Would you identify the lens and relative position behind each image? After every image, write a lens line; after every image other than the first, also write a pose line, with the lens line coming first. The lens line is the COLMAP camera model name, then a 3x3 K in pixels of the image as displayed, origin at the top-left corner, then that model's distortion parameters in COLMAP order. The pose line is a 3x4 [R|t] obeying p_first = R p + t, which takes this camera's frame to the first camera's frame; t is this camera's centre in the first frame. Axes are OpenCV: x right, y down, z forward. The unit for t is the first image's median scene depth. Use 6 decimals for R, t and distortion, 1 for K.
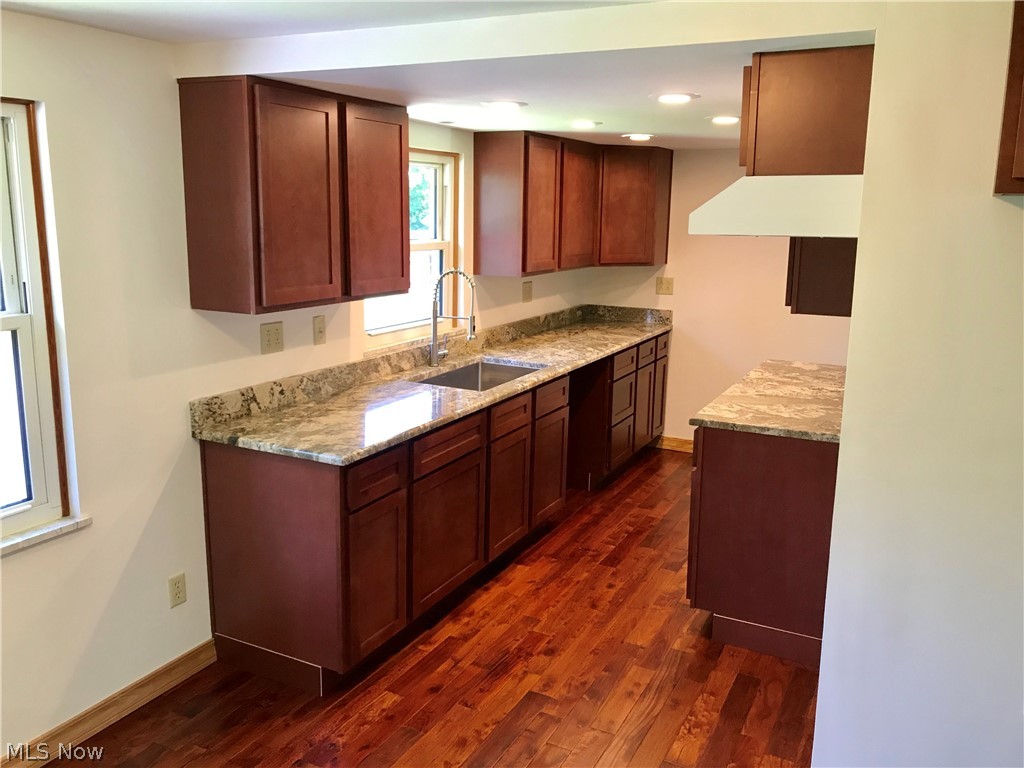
lens RADIAL K [[855.6, 0, 514.2], [0, 855.6, 383.4], [0, 0, 1]] dist [0.026516, -0.046716]
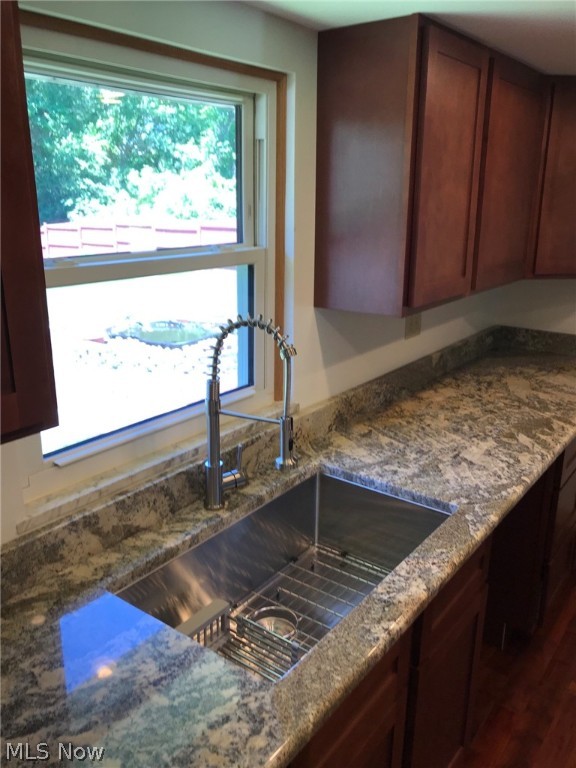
lens RADIAL K [[641.7, 0, 282.9], [0, 641.7, 384.8], [0, 0, 1]] dist [0.026516, -0.046716]
pose [[0.982668, 0.037640, -0.181511, 0.009869], [-0.022496, 0.996145, 0.084785, -0.115068], [0.184002, -0.079233, 0.979727, 0.603034]]
